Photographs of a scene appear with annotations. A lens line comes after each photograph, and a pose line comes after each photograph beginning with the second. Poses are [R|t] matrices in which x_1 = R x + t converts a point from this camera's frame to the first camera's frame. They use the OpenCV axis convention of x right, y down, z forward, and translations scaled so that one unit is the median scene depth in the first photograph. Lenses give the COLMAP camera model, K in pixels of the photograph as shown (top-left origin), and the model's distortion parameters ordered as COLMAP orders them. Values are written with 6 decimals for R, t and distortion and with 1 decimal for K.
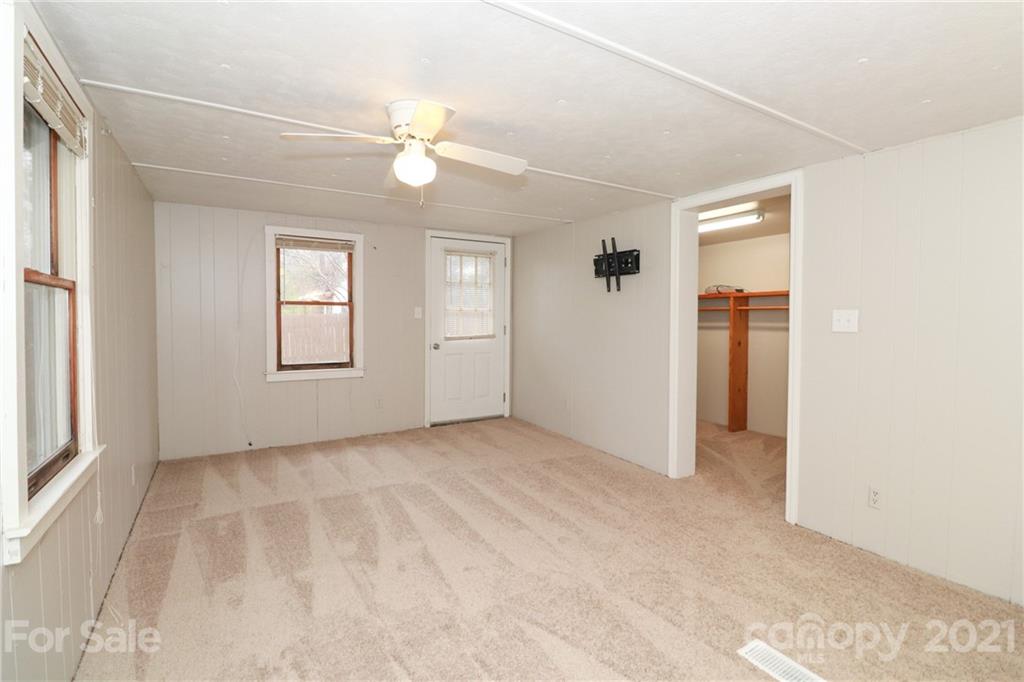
lens RADIAL K [[478.0, 0, 510.3], [0, 478.0, 335.4], [0, 0, 1]] dist [-0.009482, -0.000436]
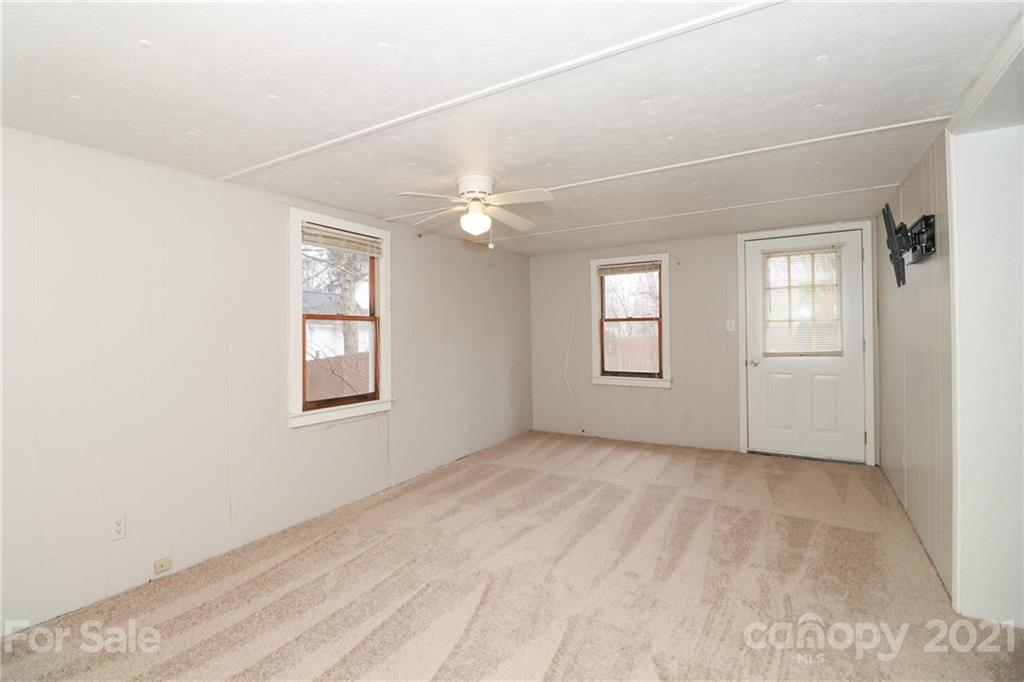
lens RADIAL K [[478.0, 0, 507.5], [0, 478.0, 335.7], [0, 0, 1]] dist [-0.009482, -0.000436]
pose [[0.446328, -0.004249, -0.894859, 0.527154], [-0.022241, 0.999627, -0.015839, -0.004027], [0.894593, 0.026972, 0.446067, 0.240279]]
